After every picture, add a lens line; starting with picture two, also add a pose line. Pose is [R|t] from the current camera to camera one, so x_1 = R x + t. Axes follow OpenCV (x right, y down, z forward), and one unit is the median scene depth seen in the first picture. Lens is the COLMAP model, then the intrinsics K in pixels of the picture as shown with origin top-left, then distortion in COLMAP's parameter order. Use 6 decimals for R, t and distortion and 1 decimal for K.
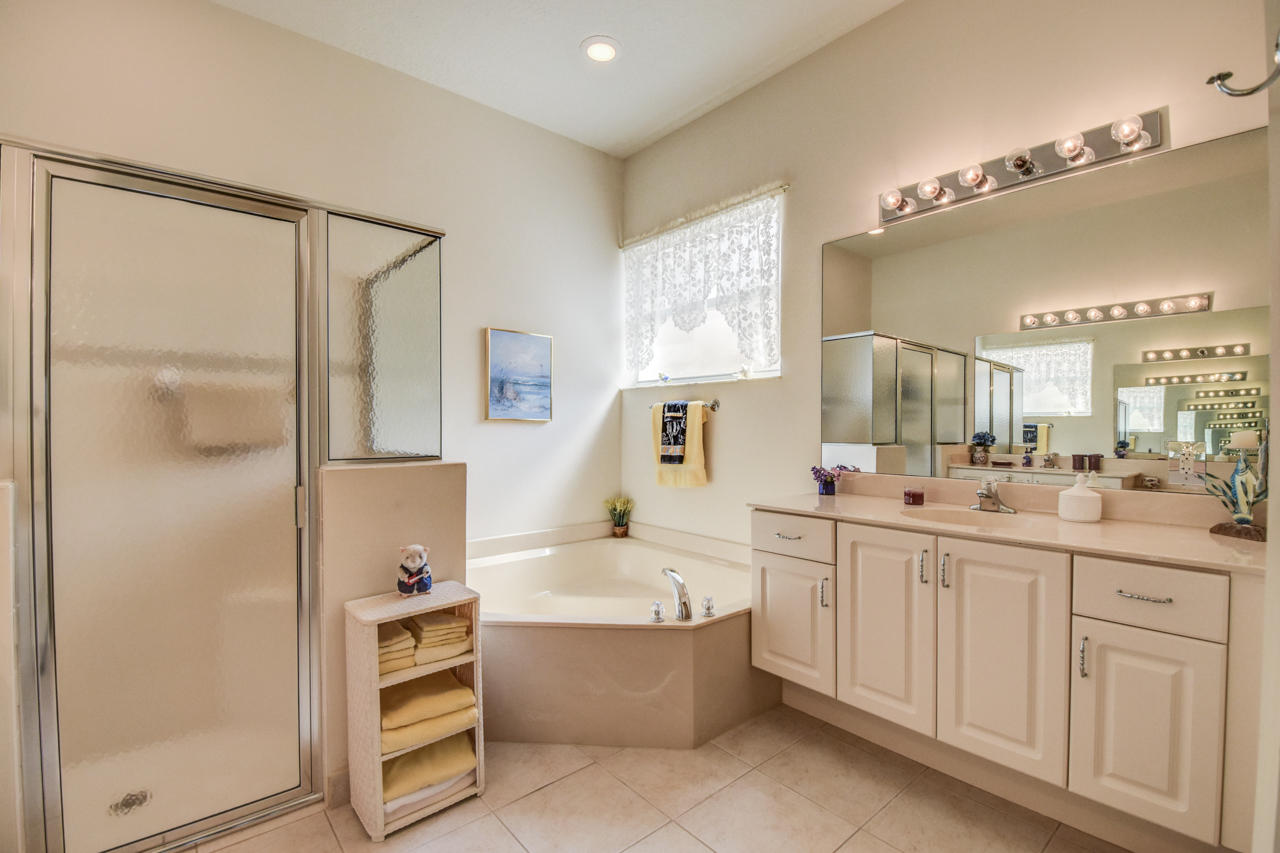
lens RADIAL K [[591.1, 0, 641.7], [0, 591.1, 419.4], [0, 0, 1]] dist [0.015136, -0.028055]
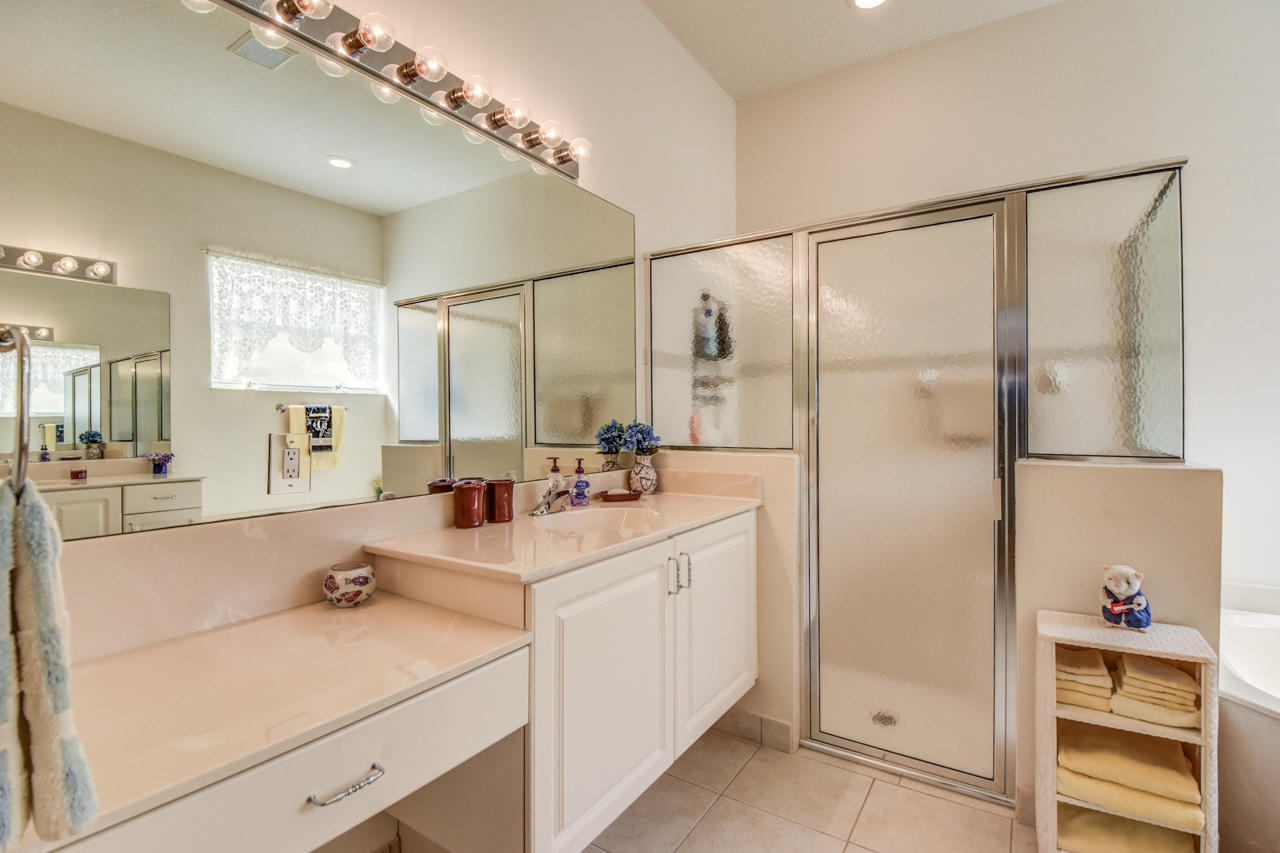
lens RADIAL K [[578.6, 0, 643.0], [0, 578.6, 418.9], [0, 0, 1]] dist [0.000210, -0.000549]
pose [[0.313780, 0.001265, -0.949495, 0.167347], [0.011013, 0.999927, 0.004972, 0.000304], [0.949432, -0.012017, 0.313743, 0.139419]]
